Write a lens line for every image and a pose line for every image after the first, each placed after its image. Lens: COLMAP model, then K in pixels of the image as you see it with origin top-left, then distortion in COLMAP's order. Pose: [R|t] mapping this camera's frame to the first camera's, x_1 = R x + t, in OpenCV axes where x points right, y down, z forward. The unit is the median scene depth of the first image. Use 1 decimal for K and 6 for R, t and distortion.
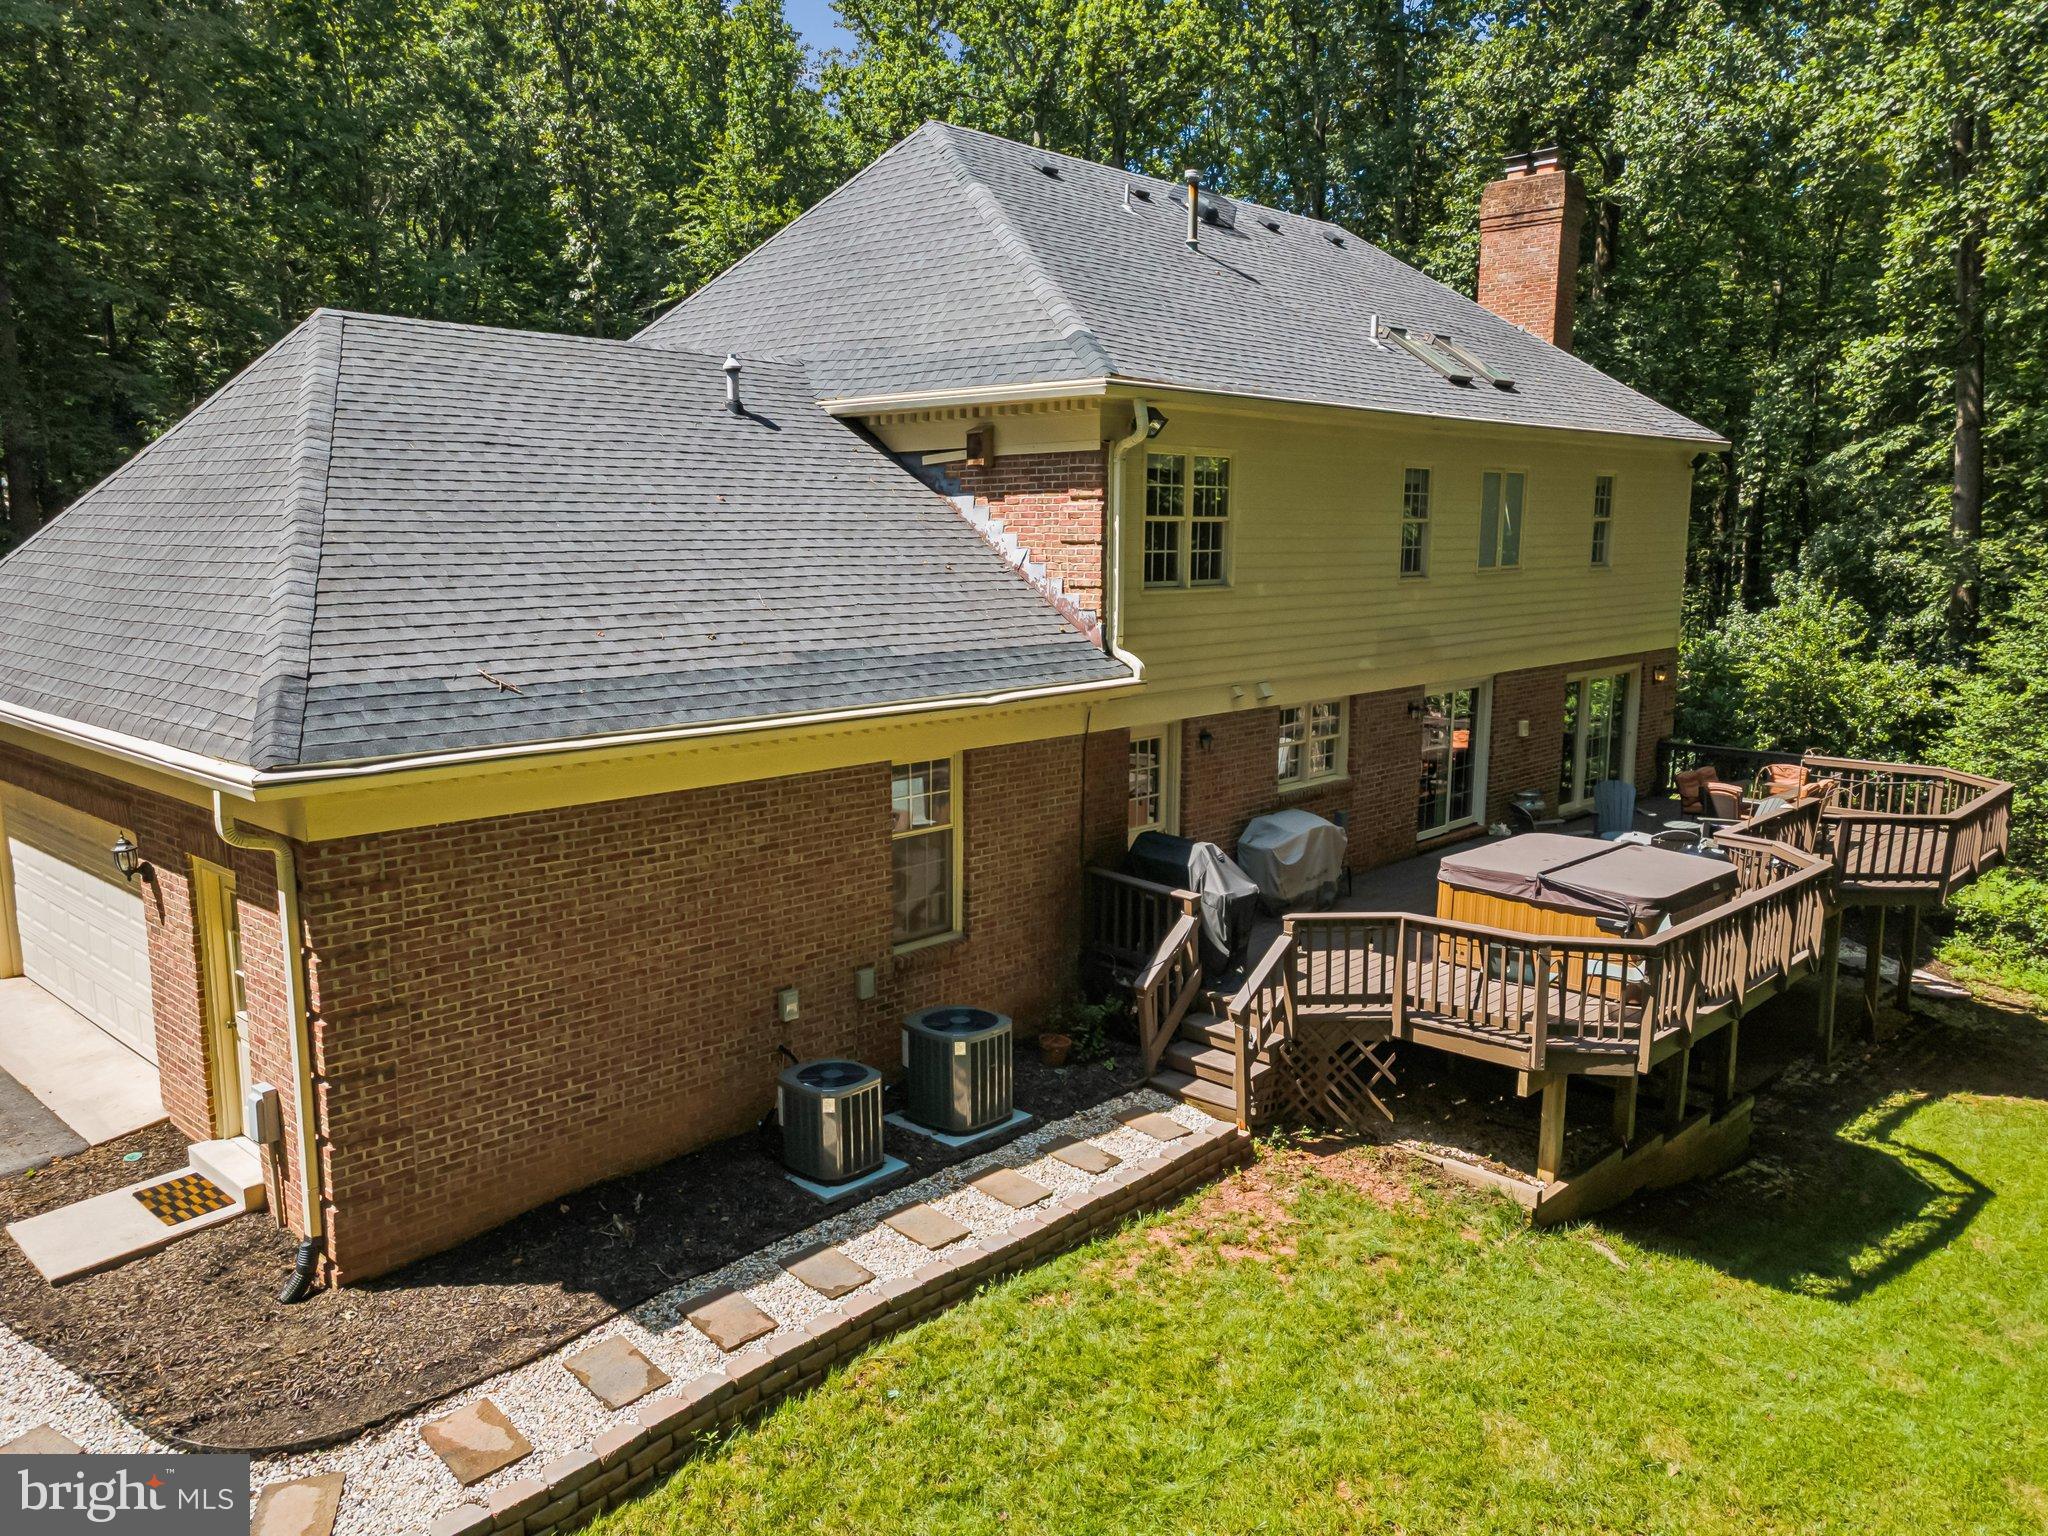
lens RADIAL K [[1521.8, 0, 1025.3], [0, 1521.8, 764.0], [0, 0, 1]] dist [0.045443, 0.027354]
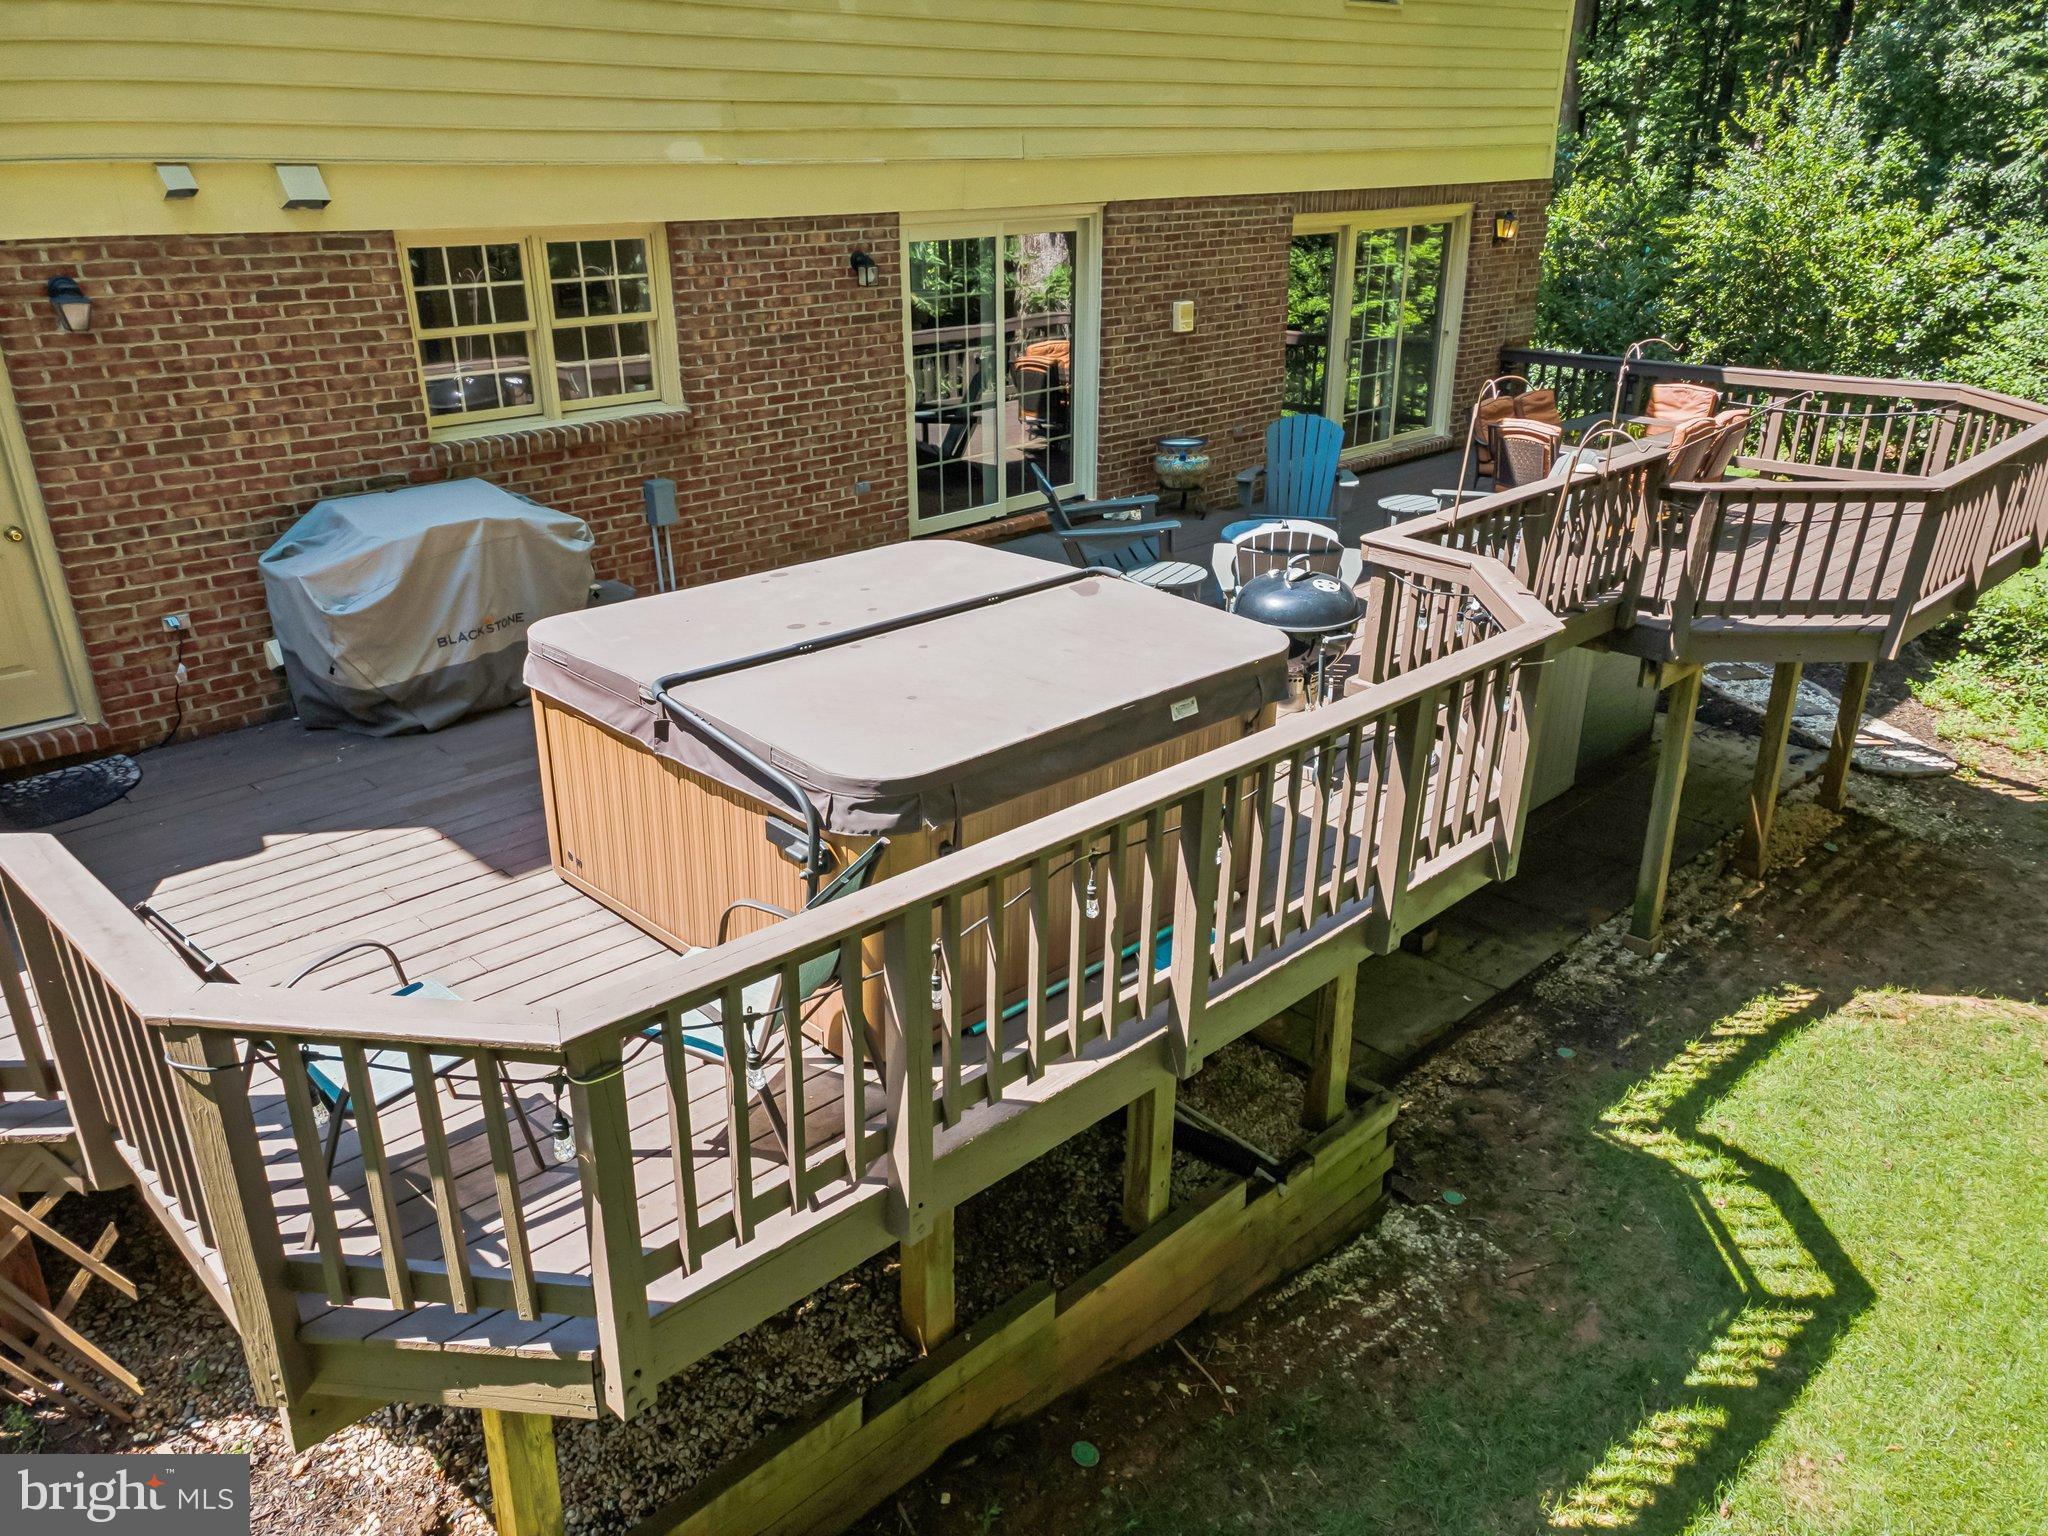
lens RADIAL K [[1521.8, 0, 1017.3], [0, 1521.8, 768.8], [0, 0, 1]] dist [0.045443, 0.027354]
pose [[0.999433, 0.007336, -0.032876, 0.318442], [0.000558, 0.972253, 0.233930, 0.006117], [0.033680, -0.233816, 0.971697, 0.483258]]
